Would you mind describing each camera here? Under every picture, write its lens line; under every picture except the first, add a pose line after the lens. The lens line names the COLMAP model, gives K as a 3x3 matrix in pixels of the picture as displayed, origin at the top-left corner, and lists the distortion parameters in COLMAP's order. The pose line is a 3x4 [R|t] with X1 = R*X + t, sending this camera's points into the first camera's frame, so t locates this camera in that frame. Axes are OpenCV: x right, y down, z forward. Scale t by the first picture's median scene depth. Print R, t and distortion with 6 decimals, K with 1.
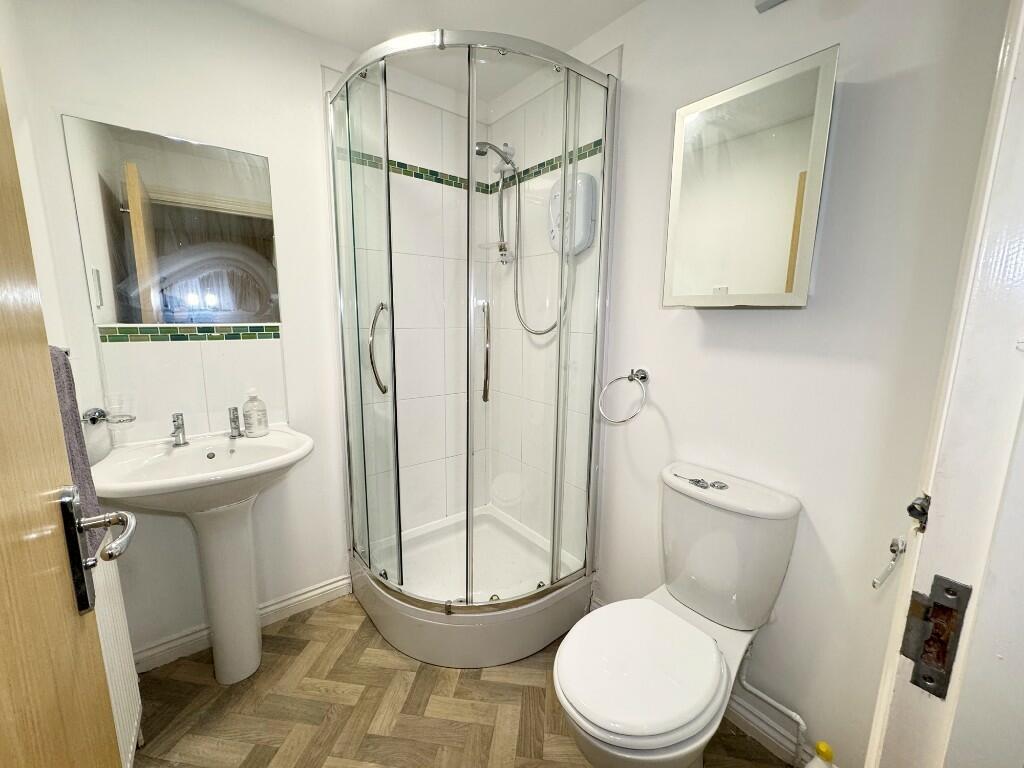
lens RADIAL K [[409.4, 0, 510.4], [0, 409.4, 383.8], [0, 0, 1]] dist [-0.000471, -0.000750]
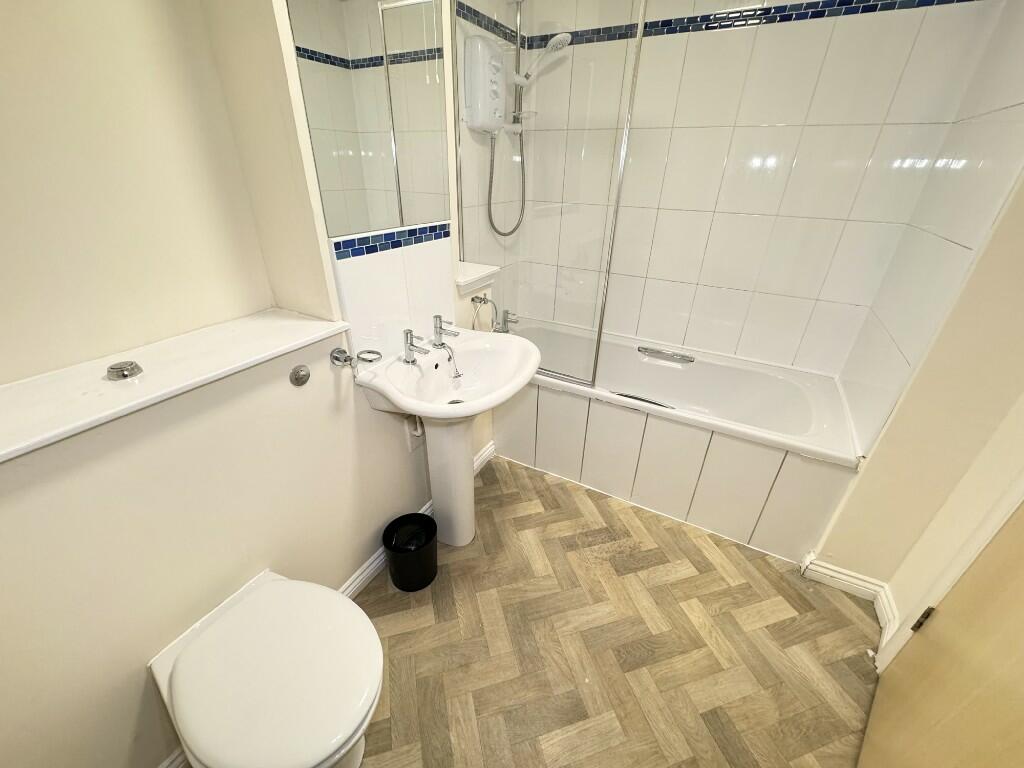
lens RADIAL K [[409.4, 0, 509.4], [0, 409.4, 382.4], [0, 0, 1]] dist [-0.000471, -0.000750]
pose [[-0.403886, -0.450184, 0.796373, -0.793284], [0.129746, 0.833545, 0.536999, -0.360328], [-0.905561, 0.320213, -0.278248, 1.573895]]
